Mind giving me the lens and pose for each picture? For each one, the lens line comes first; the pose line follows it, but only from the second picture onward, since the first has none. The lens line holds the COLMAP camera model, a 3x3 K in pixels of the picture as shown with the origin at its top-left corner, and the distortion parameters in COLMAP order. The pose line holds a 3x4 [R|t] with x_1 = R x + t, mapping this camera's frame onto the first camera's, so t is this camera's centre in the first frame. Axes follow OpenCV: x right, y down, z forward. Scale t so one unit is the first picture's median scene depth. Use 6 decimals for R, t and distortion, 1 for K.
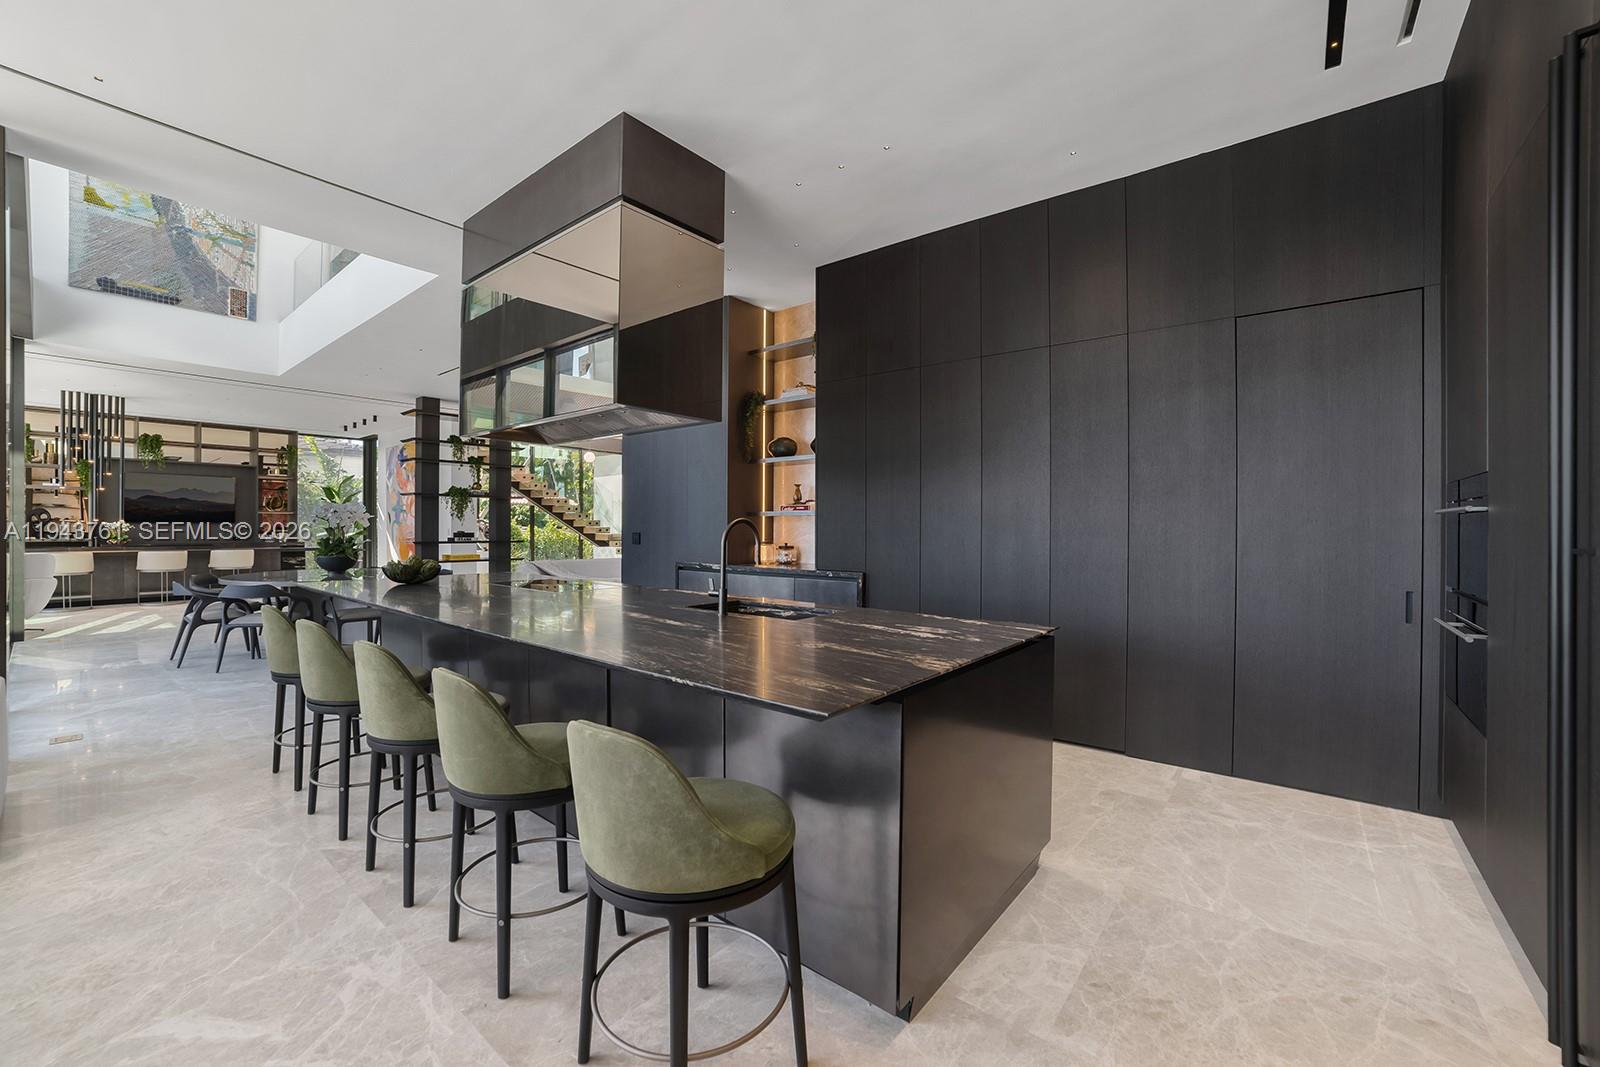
lens RADIAL K [[666.6, 0, 796.9], [0, 666.6, 532.9], [0, 0, 1]] dist [-0.006932, 0.000105]
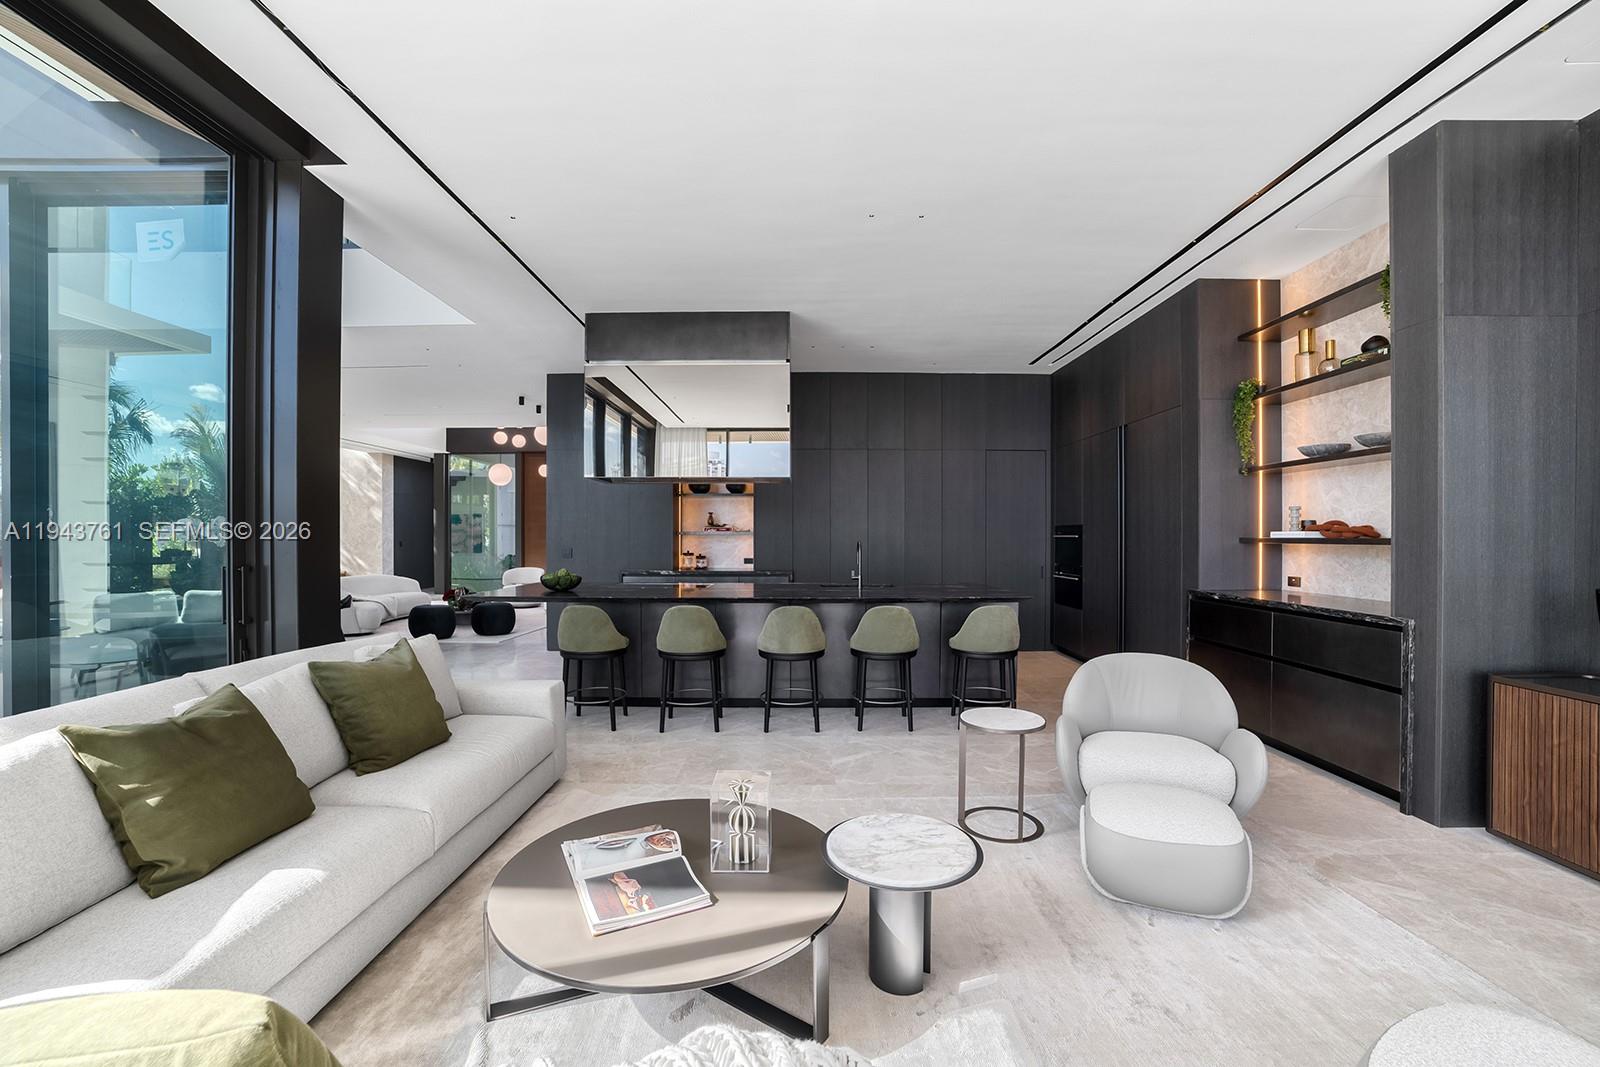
lens RADIAL K [[639.9, 0, 793.5], [0, 639.9, 540.2], [0, 0, 1]] dist [-0.037459, 0.011522]
pose [[0.789969, -0.006413, 0.613113, -0.698138], [0.009932, 0.999948, -0.002338, -0.009064], [-0.613066, 0.007936, 0.789992, -0.189433]]
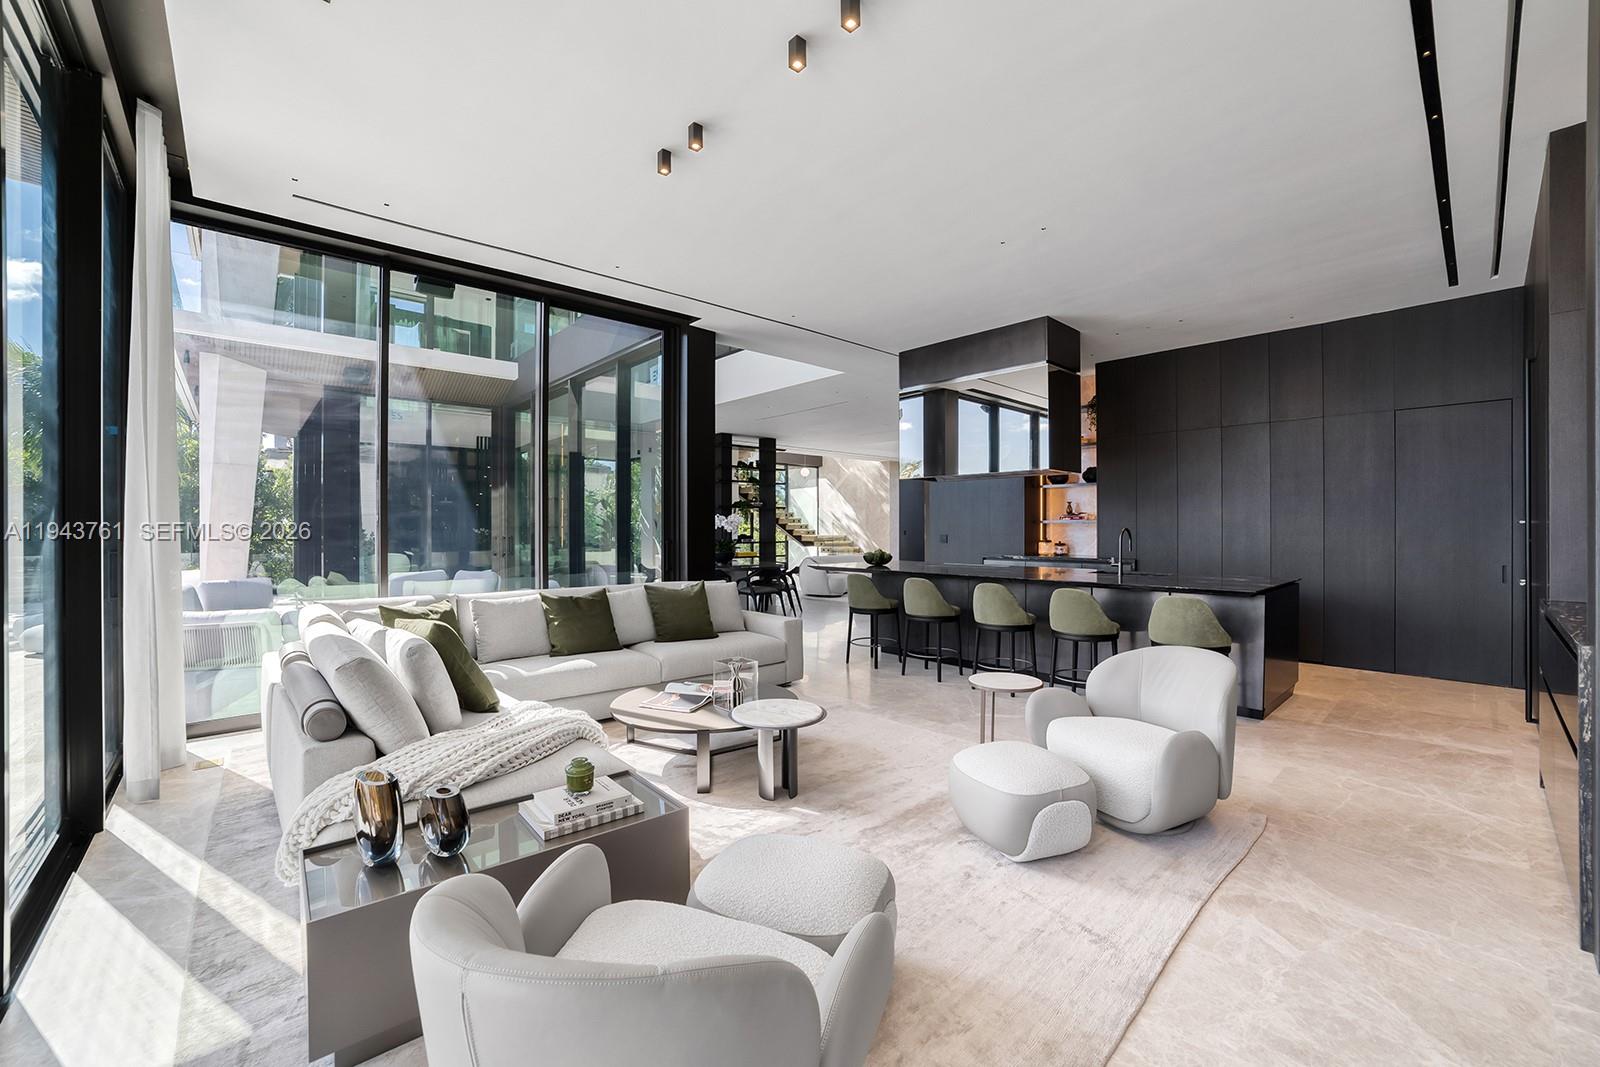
lens RADIAL K [[644.6, 0, 829.9], [0, 644.6, 530.9], [0, 0, 1]] dist [-0.000903, 0.000402]
pose [[0.989570, -0.002218, -0.144038, -0.322118], [0.001452, 0.999984, -0.005427, -0.001082], [0.144048, 0.005161, 0.989557, -0.504777]]
